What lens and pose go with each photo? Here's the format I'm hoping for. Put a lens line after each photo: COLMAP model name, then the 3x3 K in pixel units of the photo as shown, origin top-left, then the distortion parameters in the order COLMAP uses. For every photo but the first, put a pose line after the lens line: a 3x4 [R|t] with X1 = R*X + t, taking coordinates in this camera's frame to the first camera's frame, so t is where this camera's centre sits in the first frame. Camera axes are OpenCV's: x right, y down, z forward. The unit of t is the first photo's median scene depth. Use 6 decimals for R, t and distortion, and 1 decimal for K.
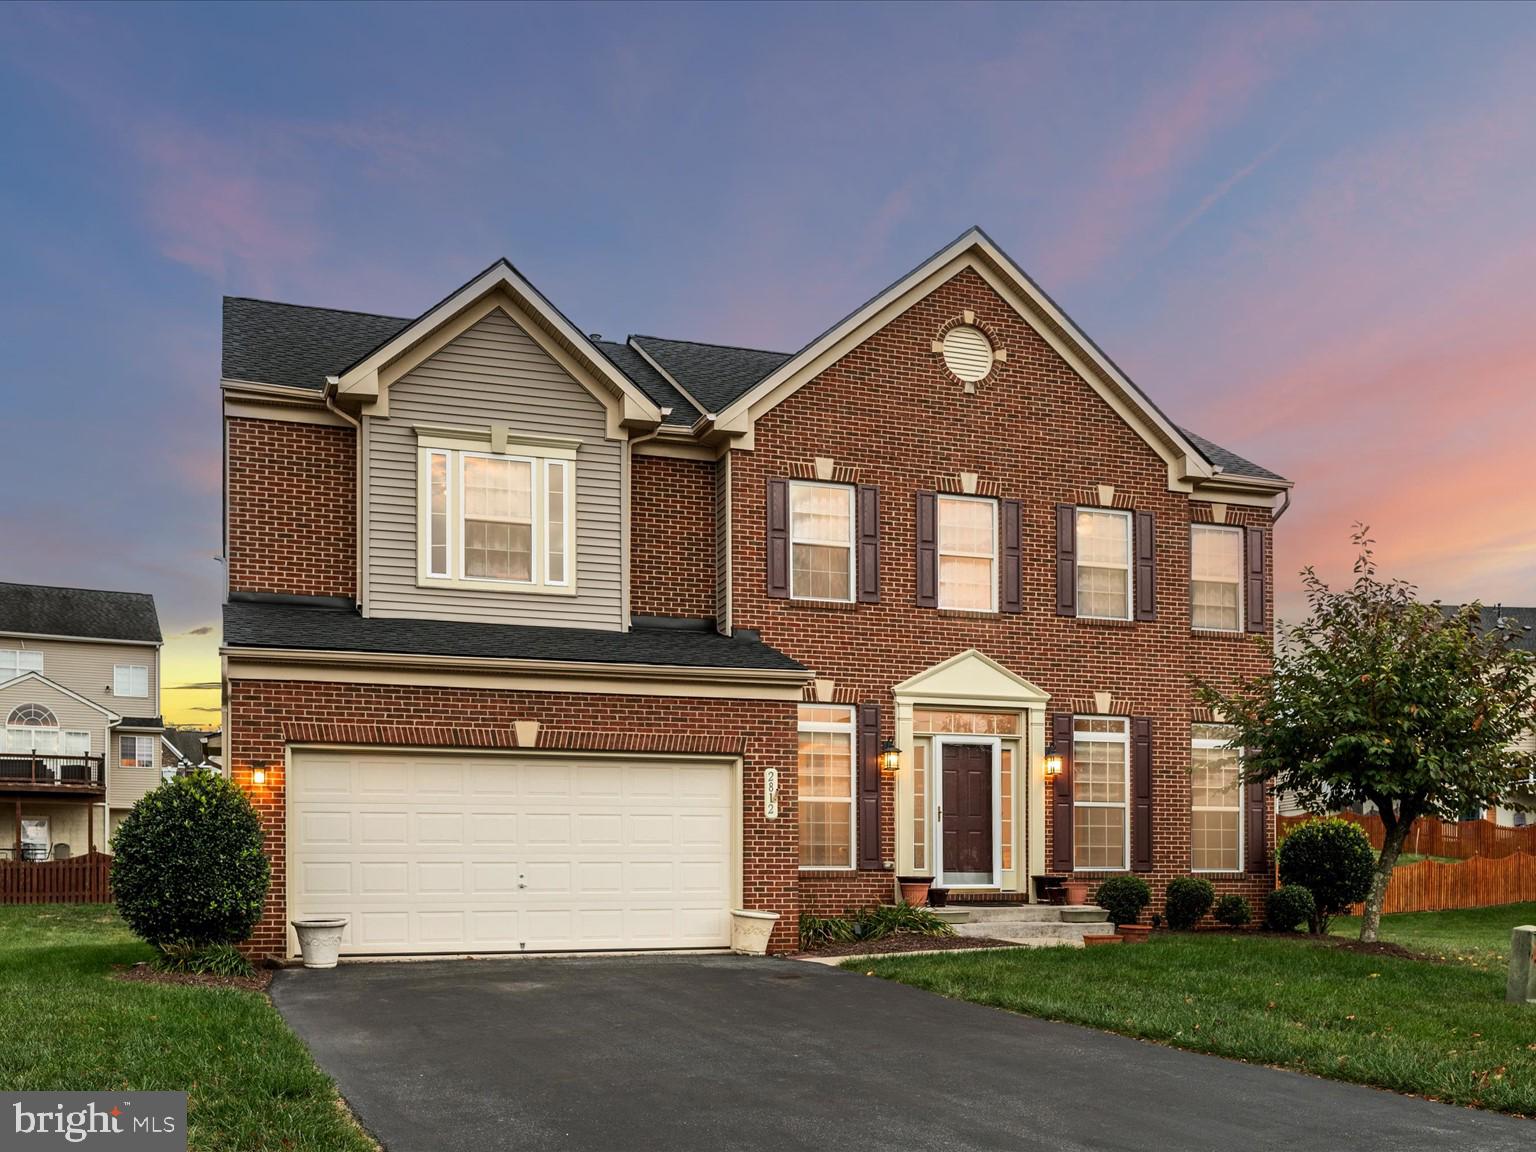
lens RADIAL K [[1552.3, 0, 789.9], [0, 1552.3, 884.2], [0, 0, 1]] dist [-0.003498, 0.011363]
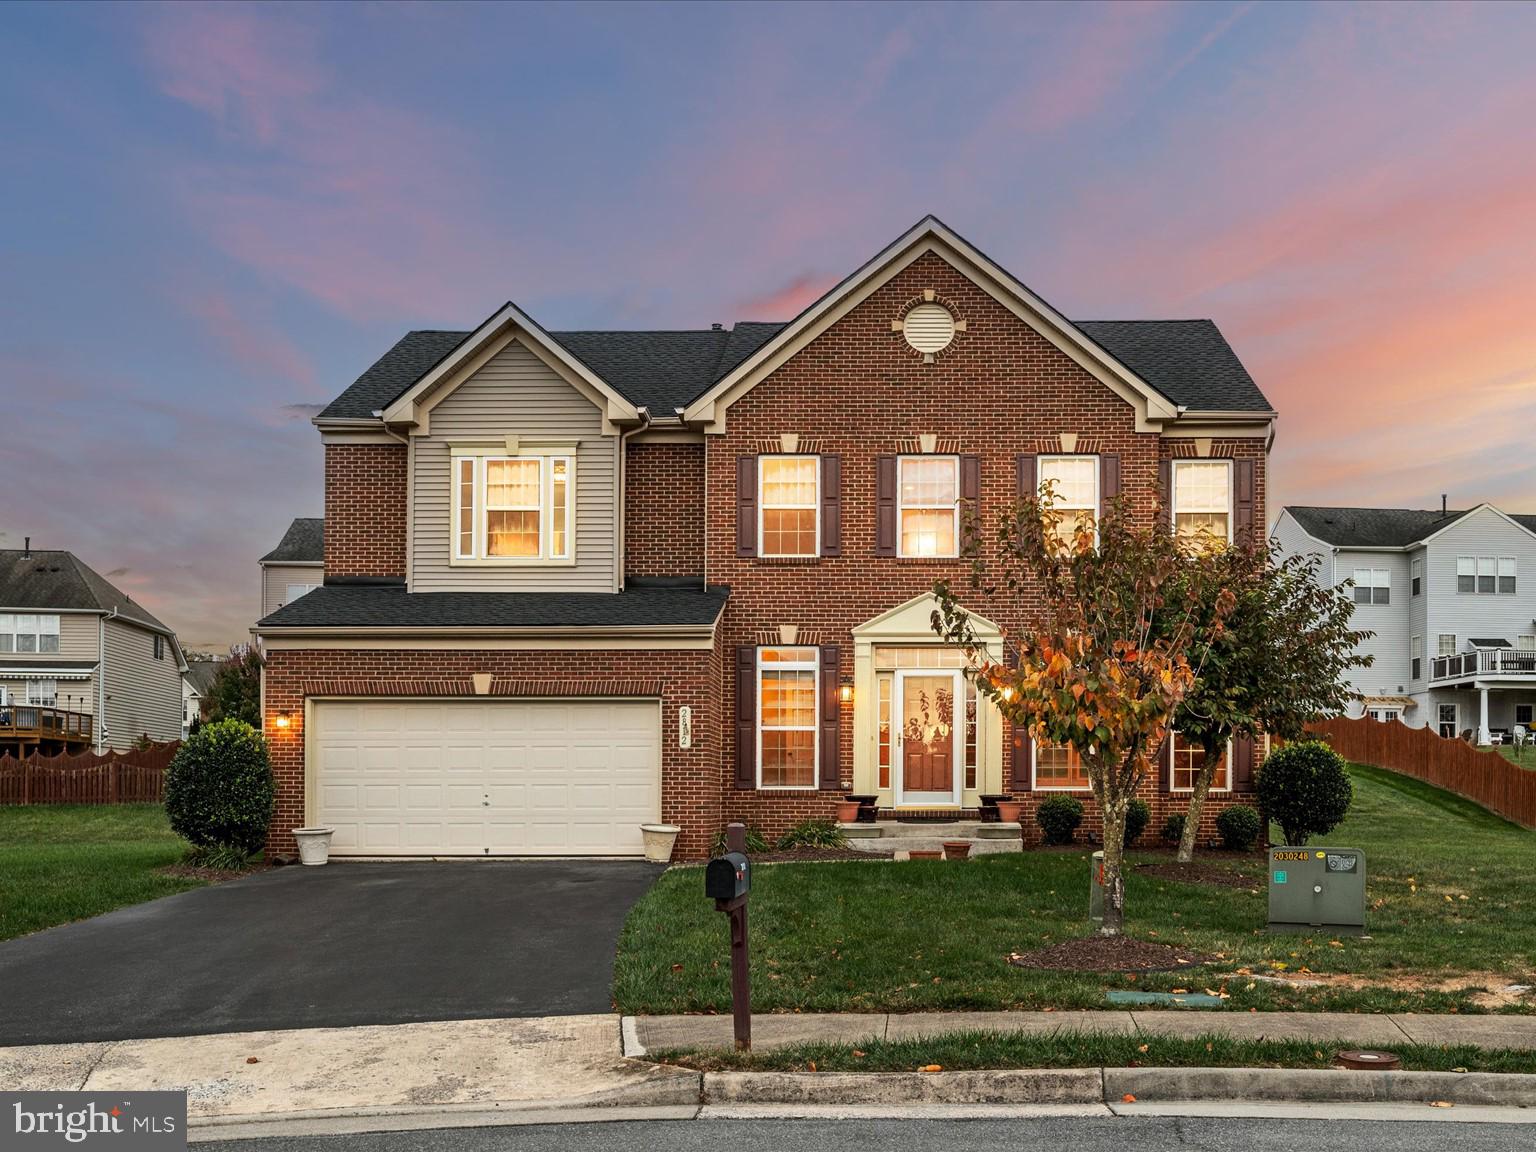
lens RADIAL K [[1606.2, 0, 878.9], [0, 1606.2, 768.3], [0, 0, 1]] dist [-0.000687, 0.001864]
pose [[0.936414, -0.000103, -0.350898, 0.504693], [-0.002765, 0.999967, -0.007674, -0.015901], [0.350887, 0.008156, 0.936382, -0.097746]]
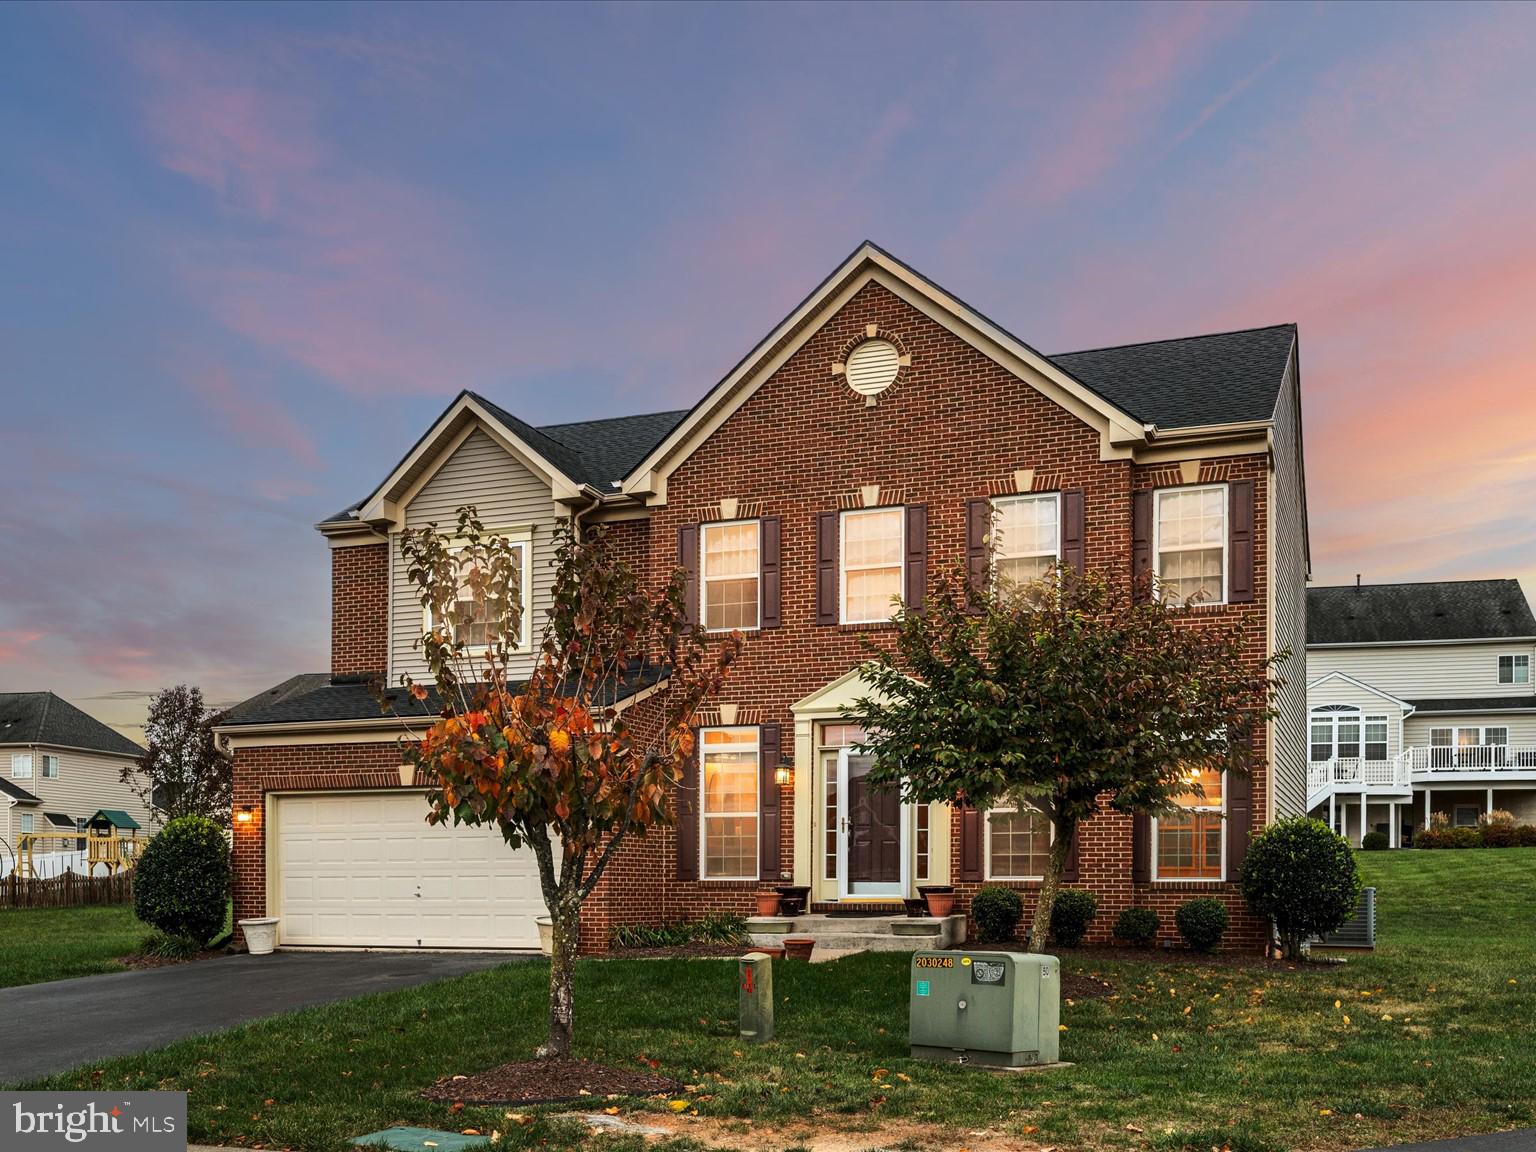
lens RADIAL K [[1552.3, 0, 789.9], [0, 1552.3, 884.2], [0, 0, 1]] dist [-0.003498, 0.011363]
pose [[0.756187, 0.004048, -0.654343, 0.760969], [0.001850, 0.999964, 0.008324, -0.015253], [0.654352, -0.007505, 0.756152, 0.208211]]
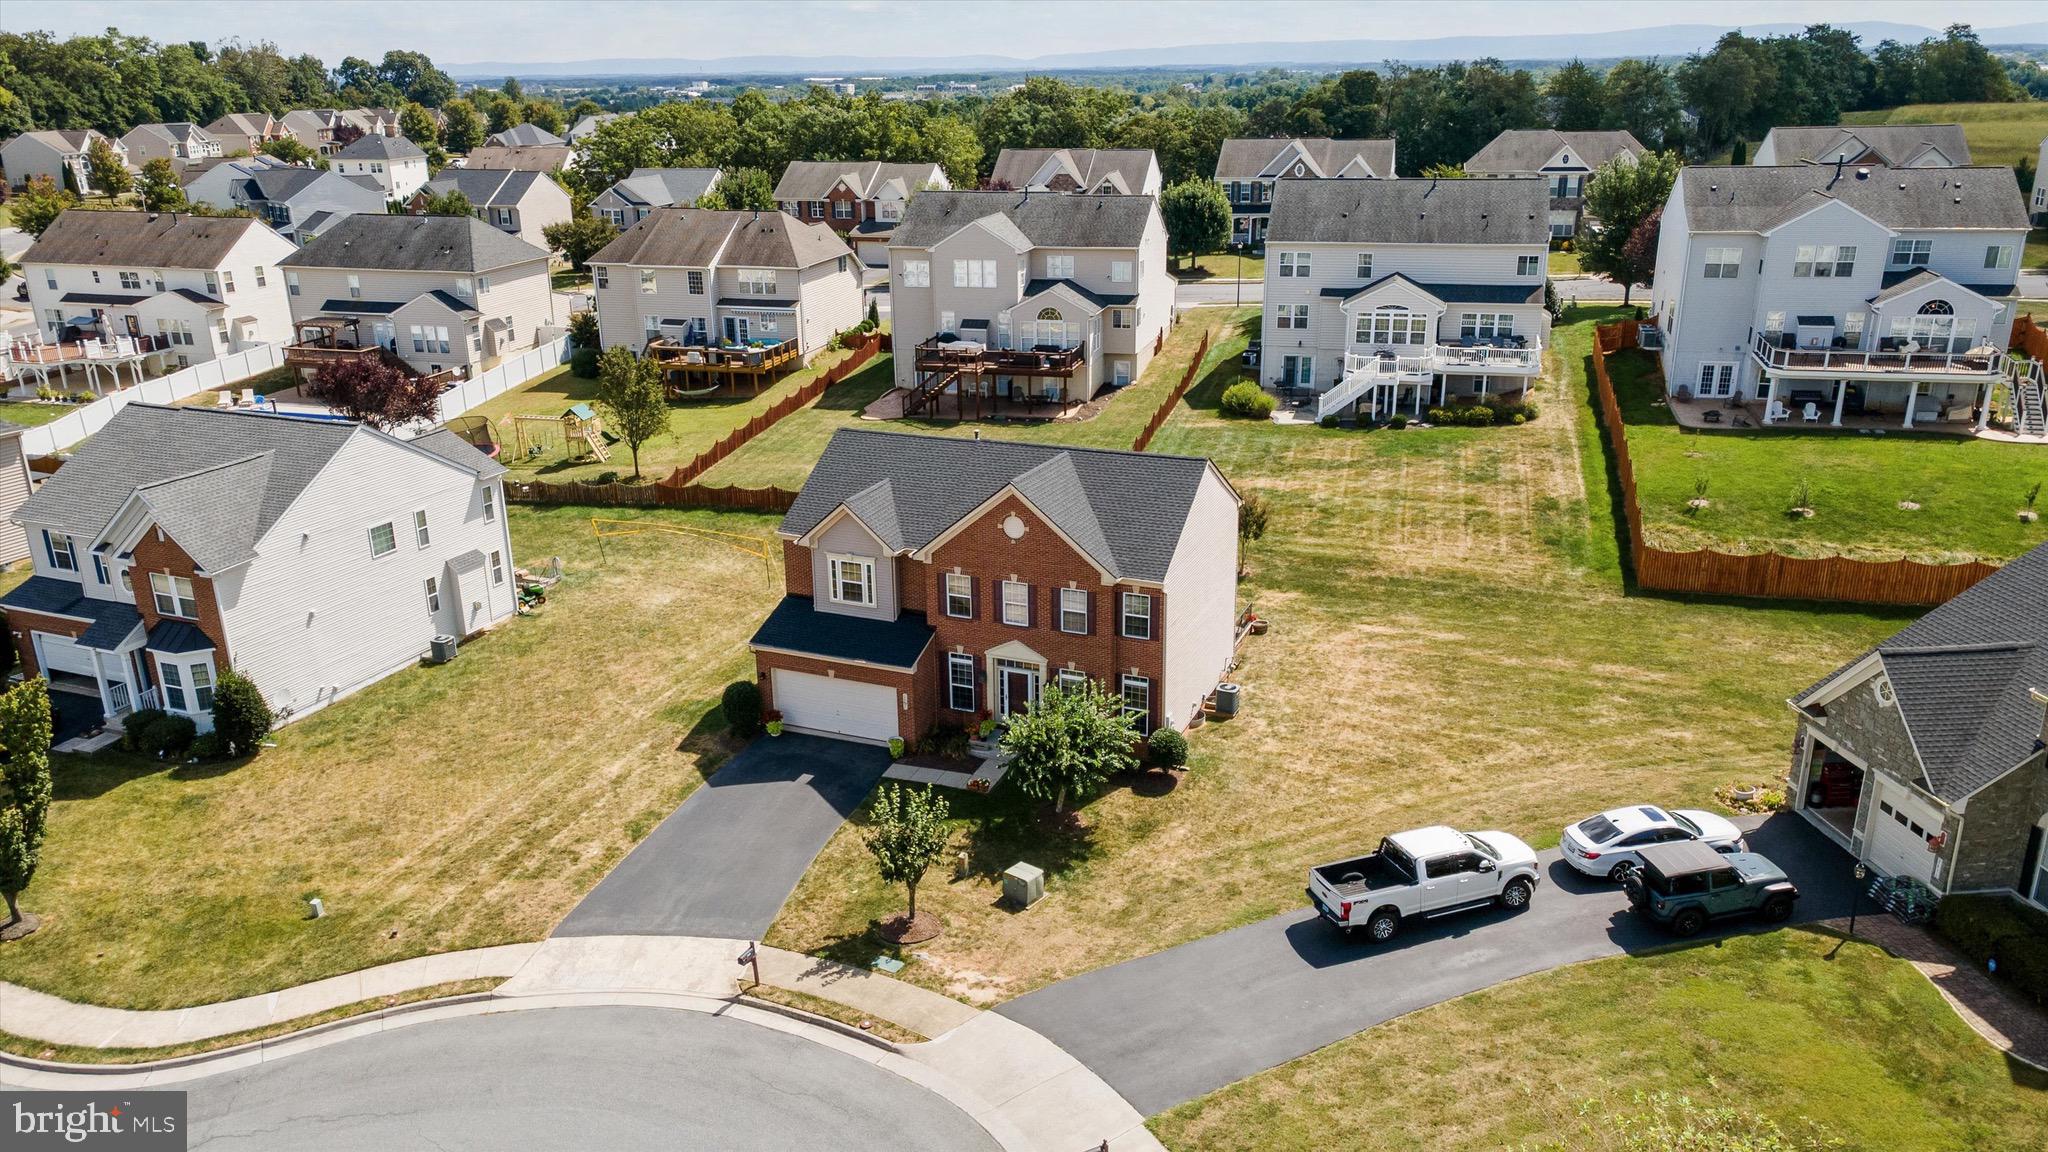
lens RADIAL K [[1490.4, 0, 1007.9], [0, 1490.4, 567.7], [0, 0, 1]] dist [0.043771, 0.002155]
pose [[0.733770, 0.211718, -0.645567, 1.703817], [0.021466, 0.942506, 0.333500, -1.107767], [0.679059, -0.258570, 0.687038, -0.667661]]
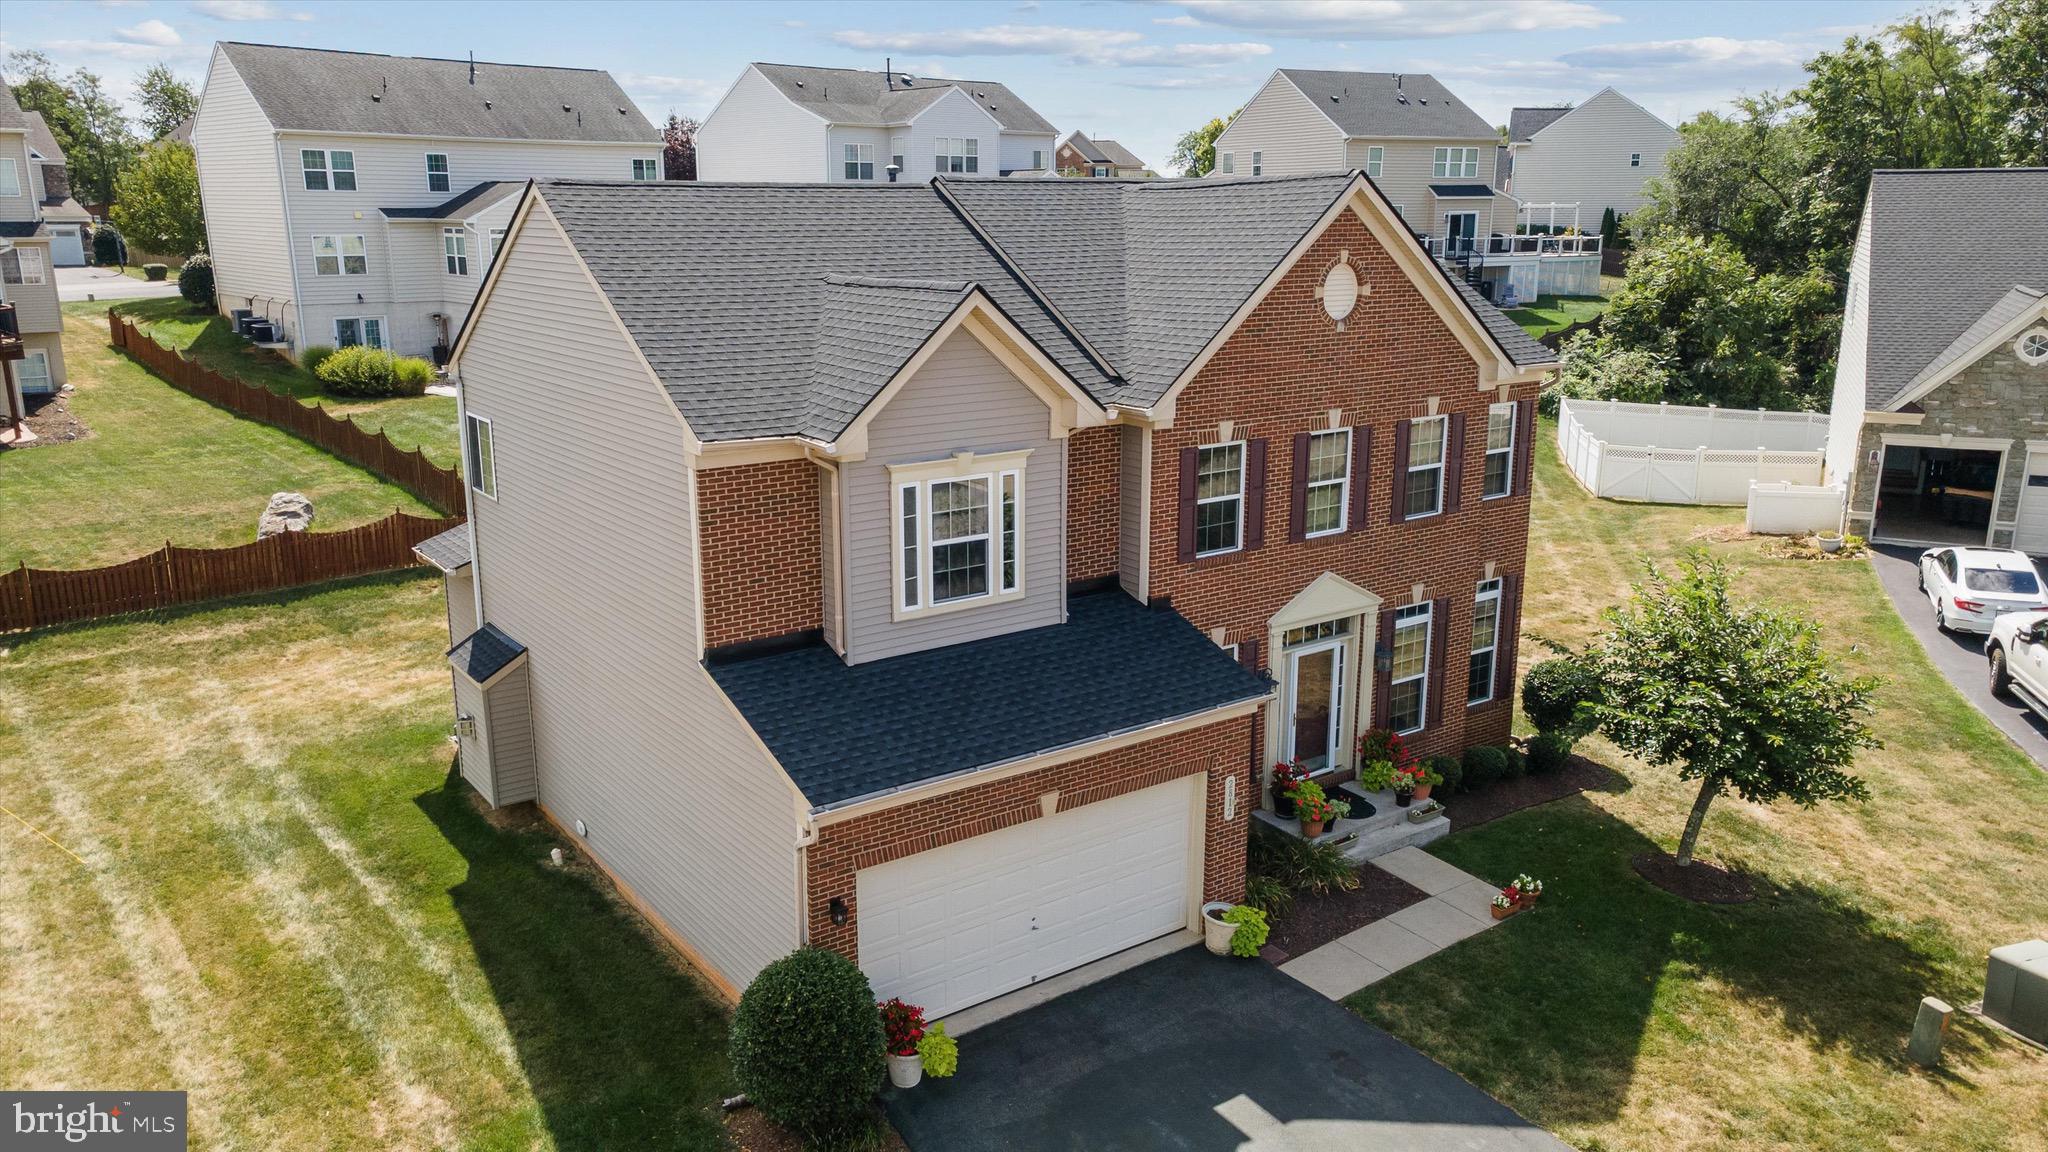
lens RADIAL K [[1490.4, 0, 1007.9], [0, 1490.4, 567.7], [0, 0, 1]] dist [0.043771, 0.002155]
pose [[0.963549, -0.060515, 0.260597, -0.381034], [-0.007372, 0.967706, 0.251974, -0.428060], [-0.267430, -0.244711, 0.931986, 0.092600]]
